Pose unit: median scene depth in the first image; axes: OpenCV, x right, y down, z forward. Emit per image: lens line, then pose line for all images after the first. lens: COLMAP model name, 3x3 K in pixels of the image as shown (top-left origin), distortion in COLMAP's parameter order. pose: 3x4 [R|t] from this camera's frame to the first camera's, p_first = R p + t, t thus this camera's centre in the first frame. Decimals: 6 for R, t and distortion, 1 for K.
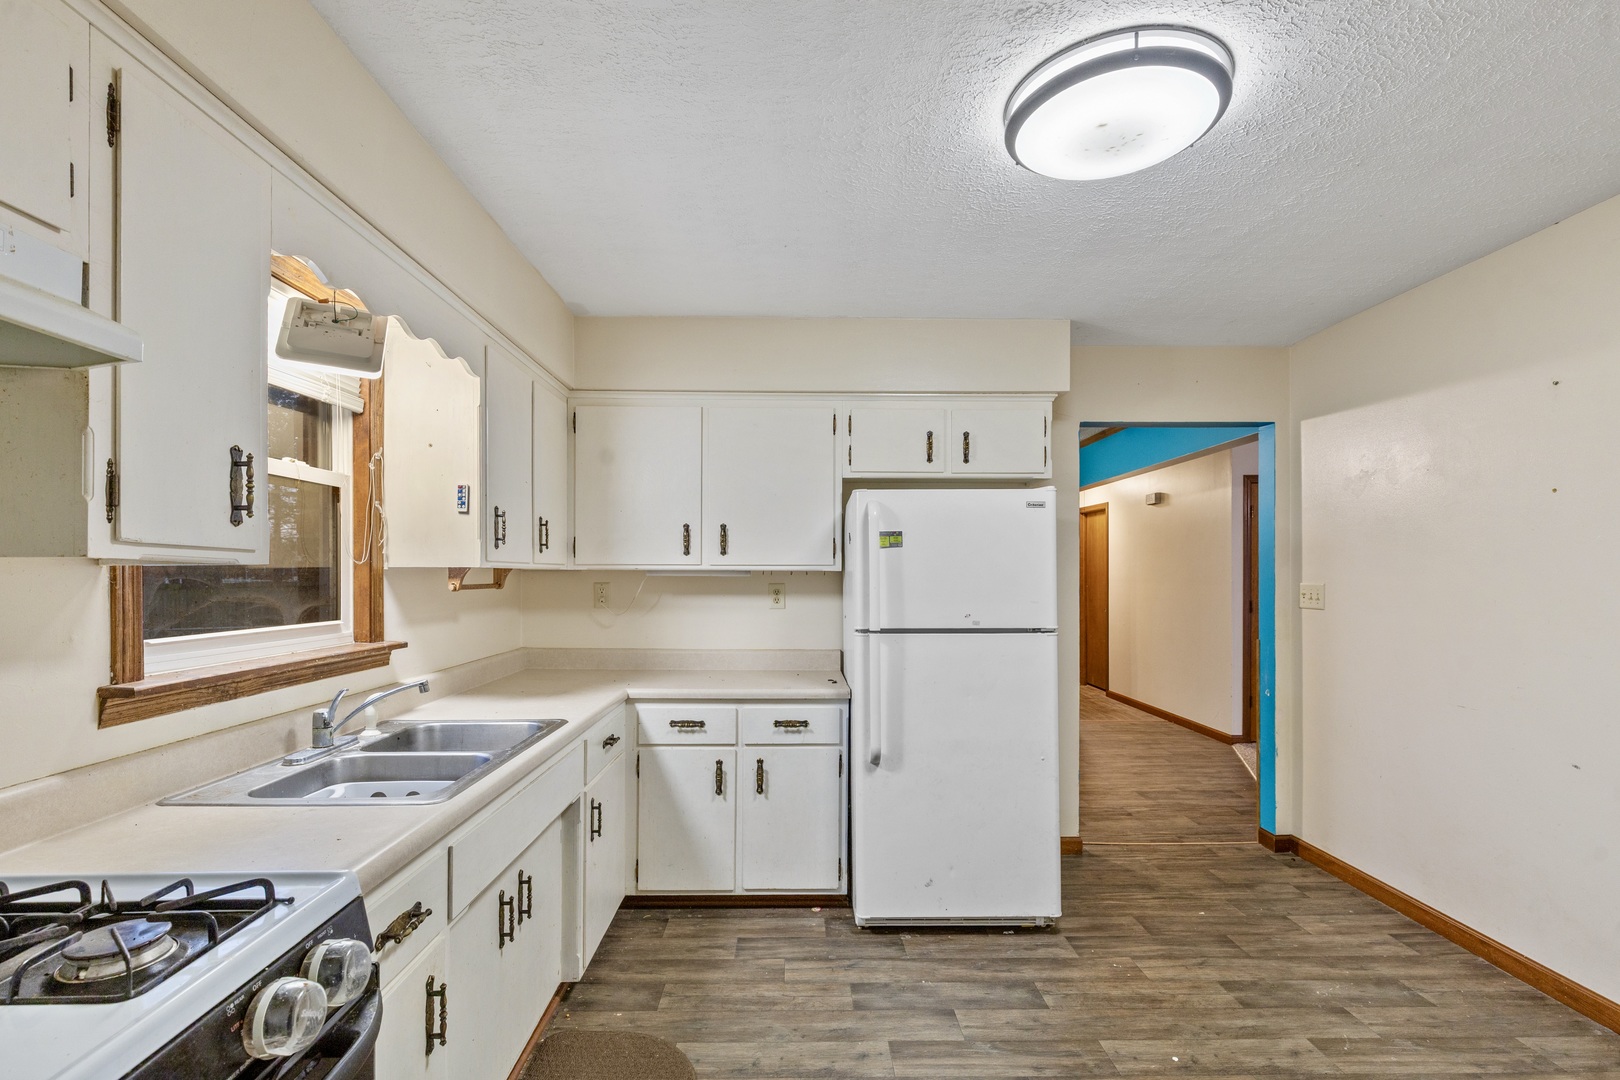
lens RADIAL K [[741.9, 0, 809.2], [0, 741.9, 572.3], [0, 0, 1]] dist [0.002888, -0.000197]
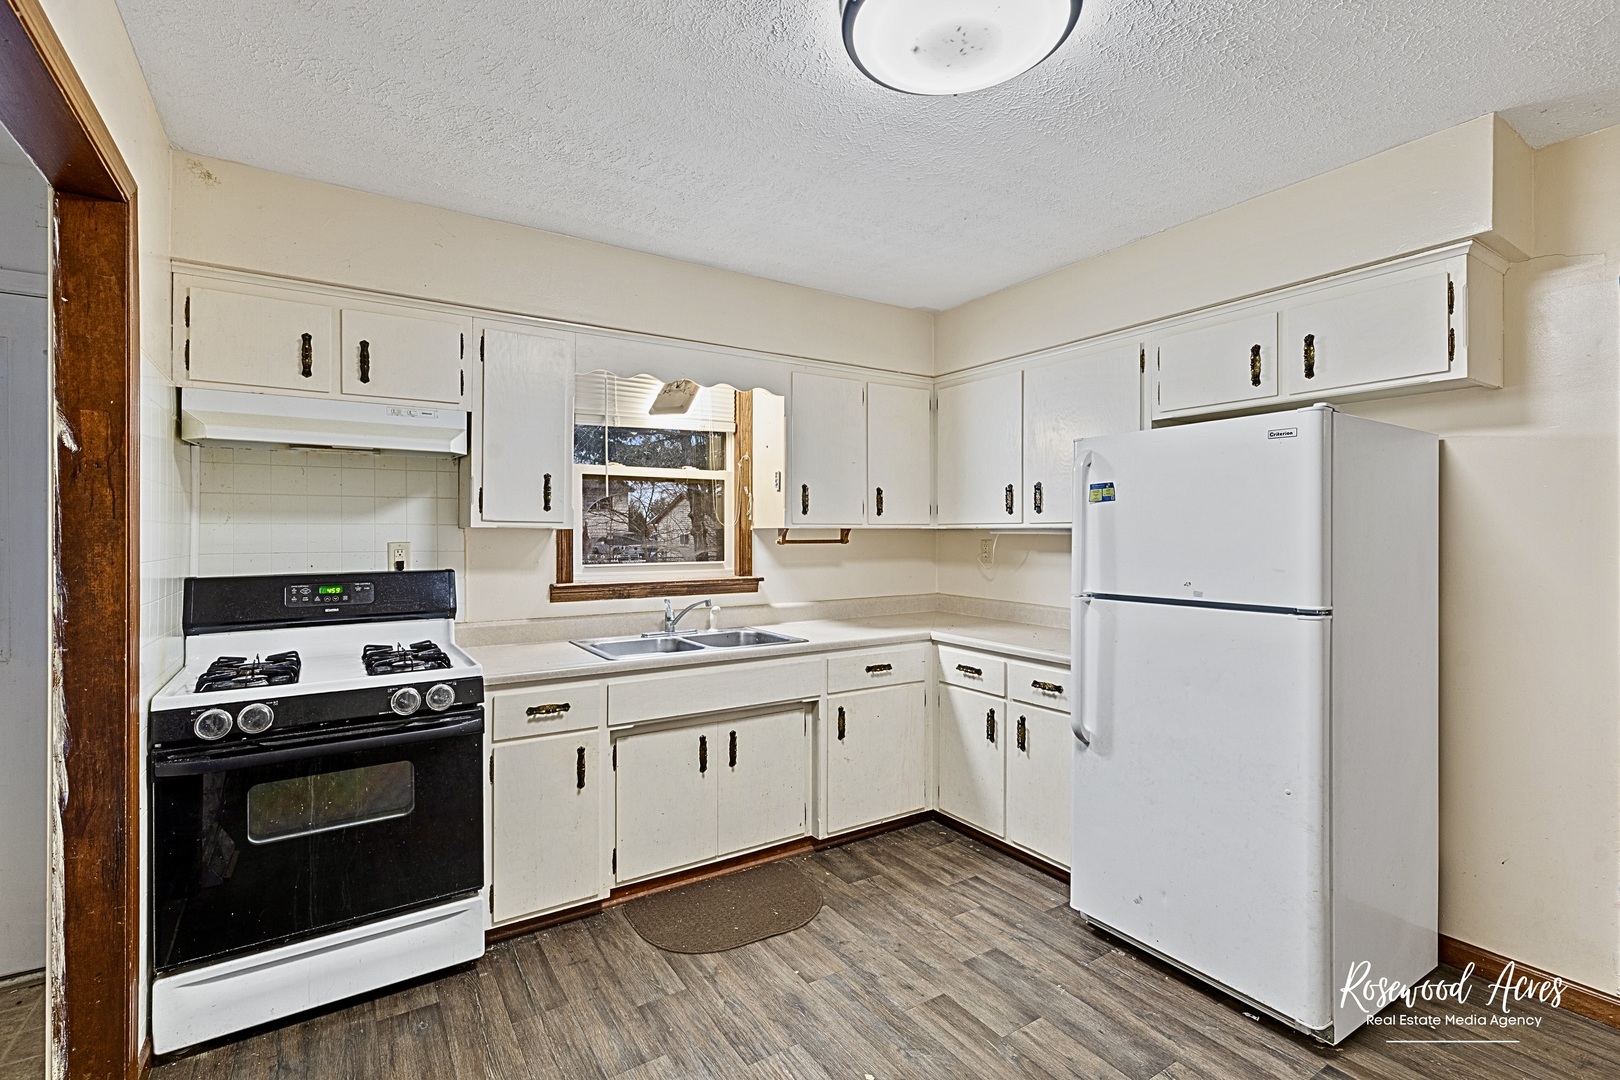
lens RADIAL K [[730.3, 0, 810.3], [0, 730.3, 533.1], [0, 0, 1]] dist [0.001788, 0.000103]
pose [[0.535258, -0.001445, -0.844687, 0.668986], [0.003879, 0.999992, 0.000747, 0.002195], [0.844679, -0.003676, 0.535260, 0.248974]]
